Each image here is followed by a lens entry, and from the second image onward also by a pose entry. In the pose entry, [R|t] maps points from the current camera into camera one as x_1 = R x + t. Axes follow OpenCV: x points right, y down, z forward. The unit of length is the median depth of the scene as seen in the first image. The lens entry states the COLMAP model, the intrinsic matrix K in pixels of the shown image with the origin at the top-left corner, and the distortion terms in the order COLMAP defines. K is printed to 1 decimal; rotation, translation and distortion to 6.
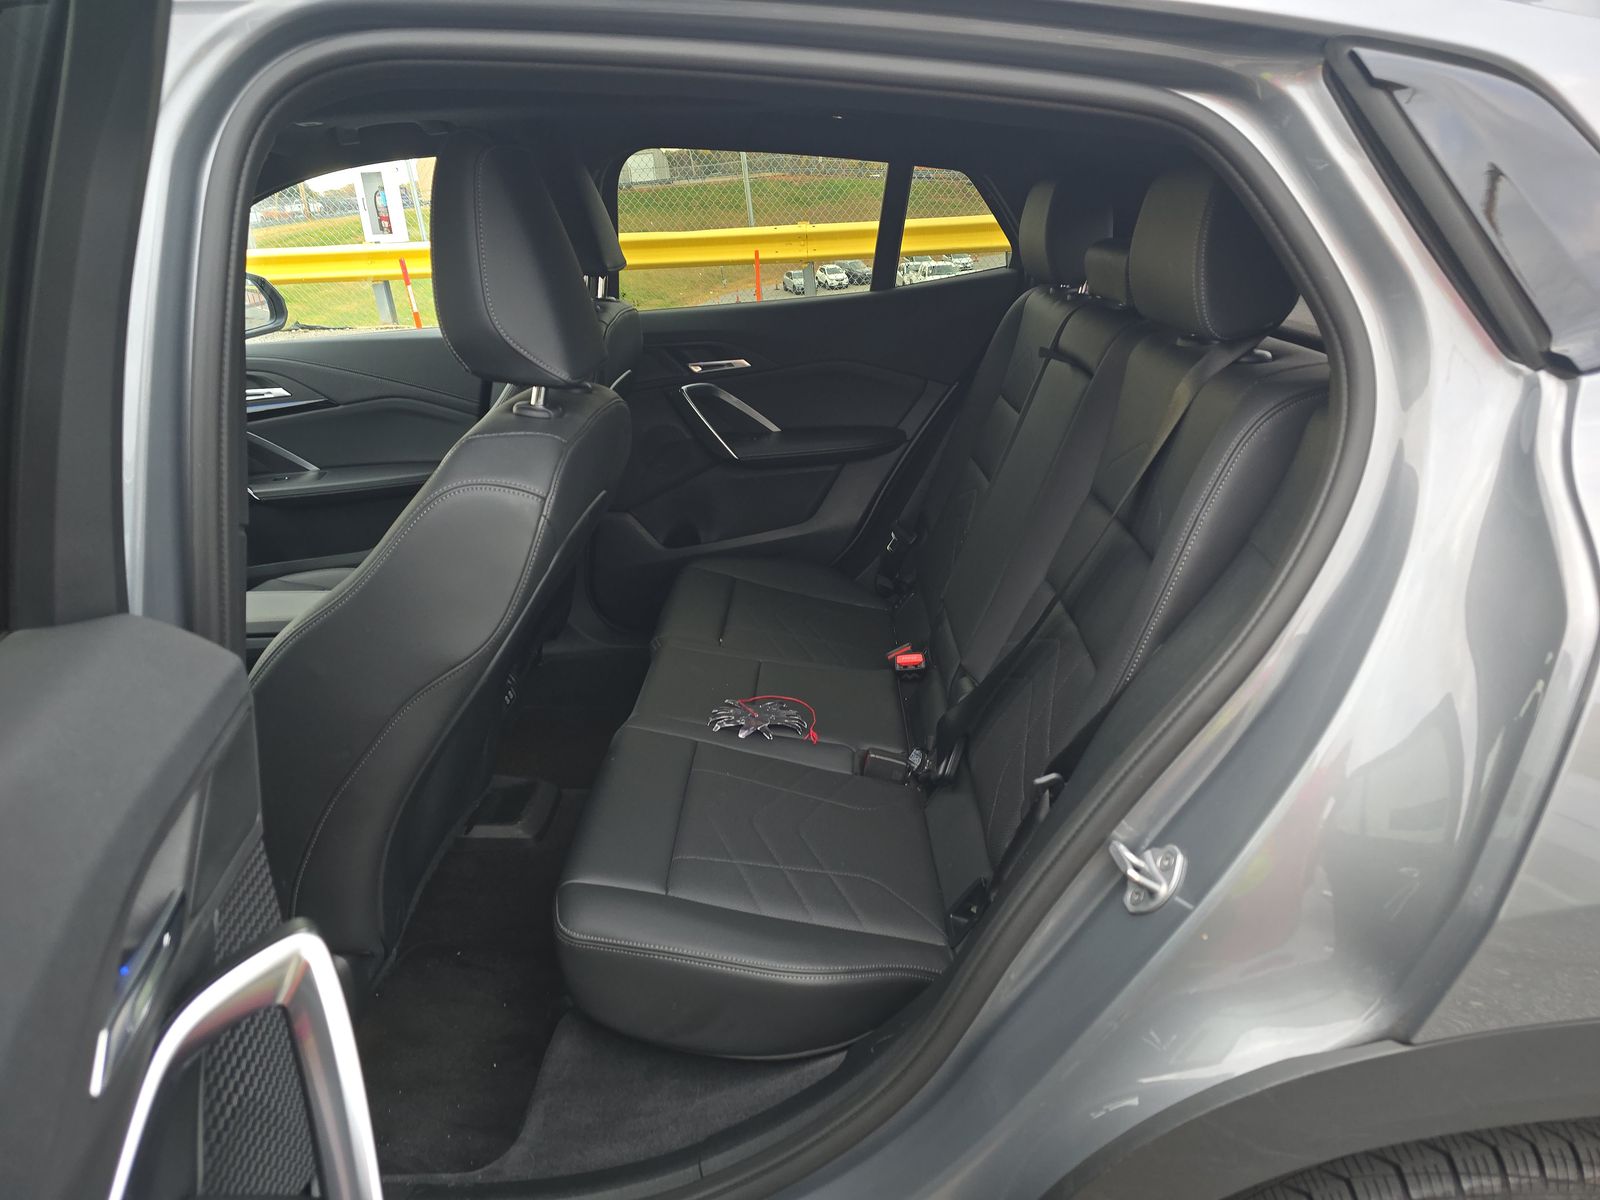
lens RADIAL K [[1103.1, 0, 806.3], [0, 1103.1, 603.4], [0, 0, 1]] dist [0.025439, -0.016875]
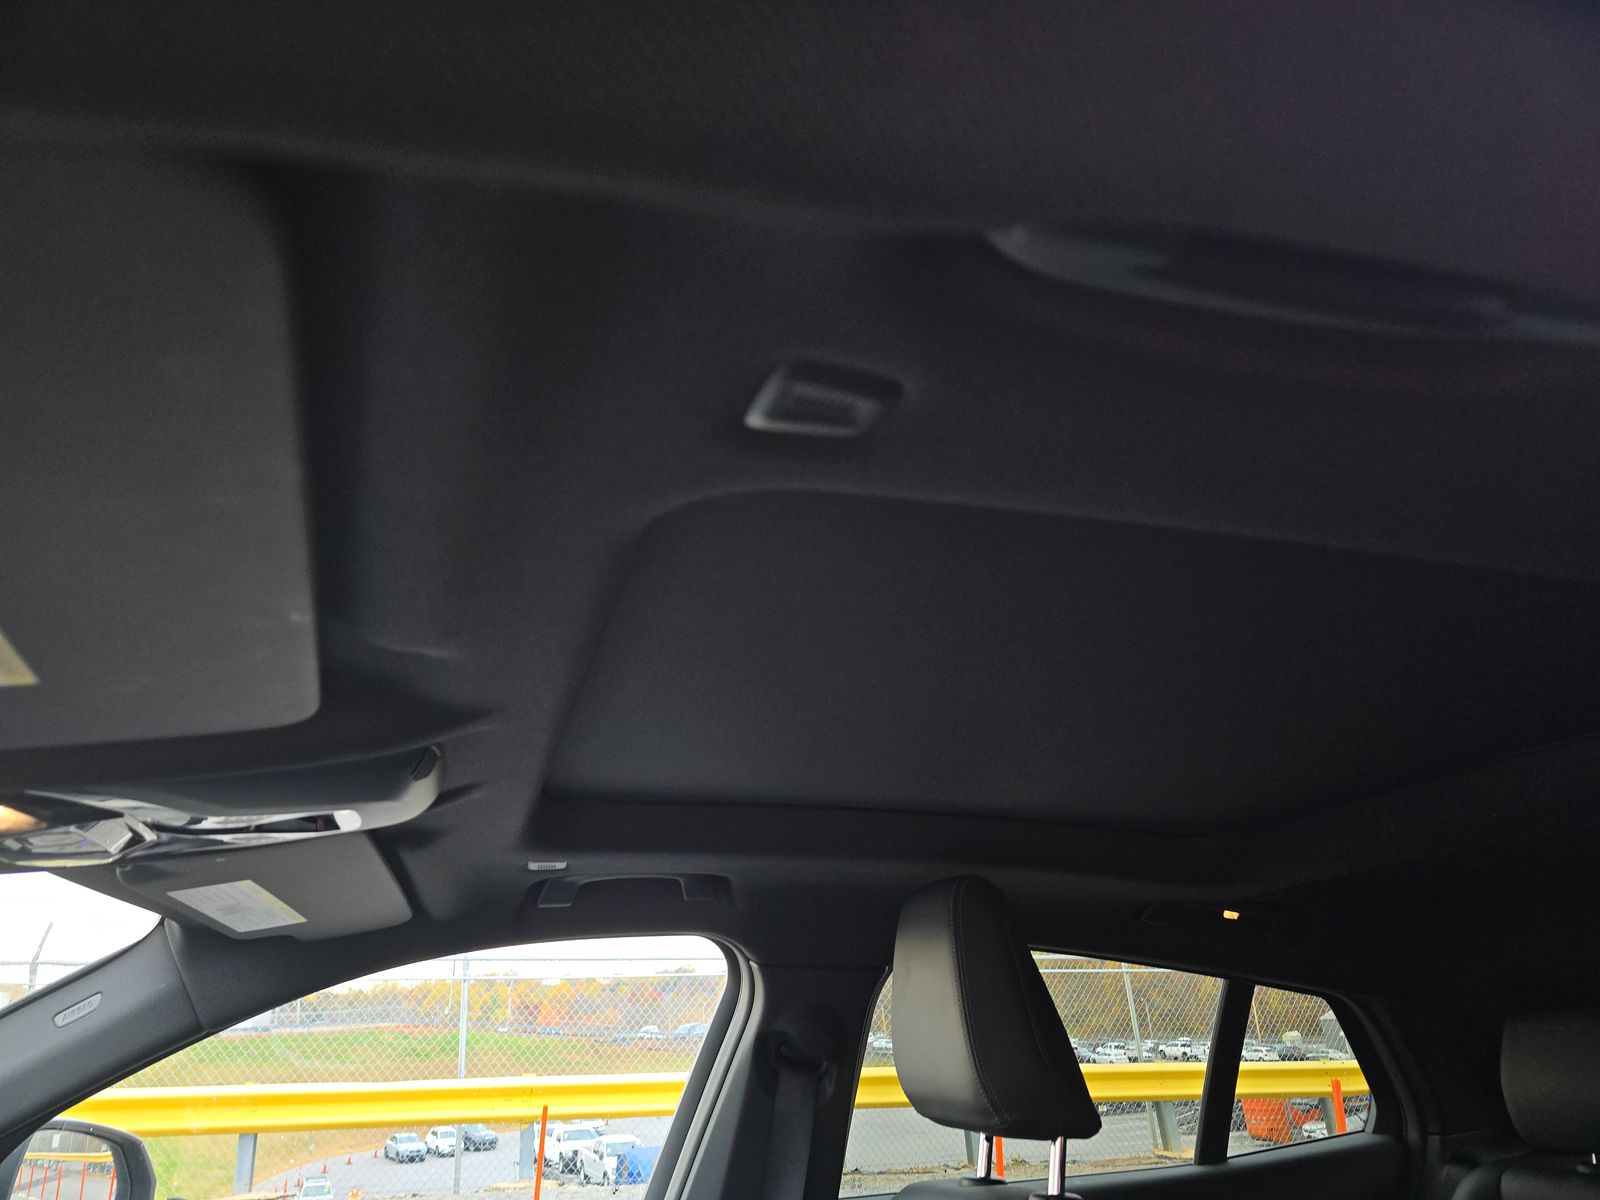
lens RADIAL K [[1103.1, 0, 803.4], [0, 1103.1, 601.5], [0, 0, 1]] dist [0.025439, -0.016875]
pose [[0.948721, 0.142083, 0.282383, -0.084195], [0.085651, 0.744343, -0.662282, -0.022768], [-0.304289, 0.652508, 0.694005, 0.077914]]
